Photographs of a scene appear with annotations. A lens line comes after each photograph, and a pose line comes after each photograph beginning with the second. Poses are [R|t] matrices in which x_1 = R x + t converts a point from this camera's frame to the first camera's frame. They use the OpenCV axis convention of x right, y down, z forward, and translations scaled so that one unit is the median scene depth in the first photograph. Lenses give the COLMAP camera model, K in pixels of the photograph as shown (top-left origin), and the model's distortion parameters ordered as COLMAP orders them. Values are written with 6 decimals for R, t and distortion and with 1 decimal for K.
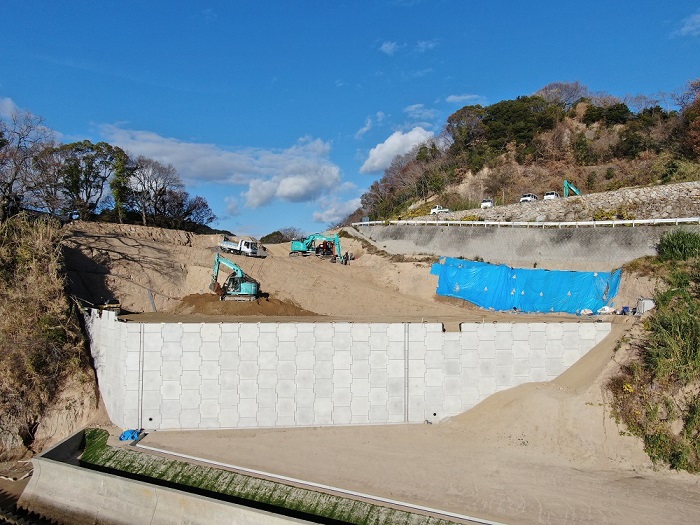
lens RADIAL K [[506.9, 0, 350.0], [0, 506.9, 262.5], [0, 0, 1]] dist [-0.017038, 0.002327]
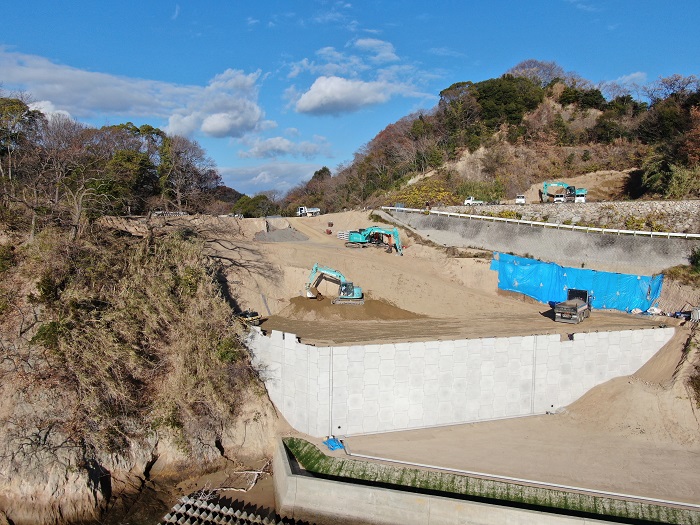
lens RADIAL K [[506.9, 0, 350.0], [0, 506.9, 262.5], [0, 0, 1]] dist [-0.017038, 0.002327]
pose [[0.985275, -0.007346, 0.170817, -0.366053], [-0.013899, 0.992329, 0.122845, -0.135914], [-0.170409, -0.123410, 0.977615, -0.064177]]
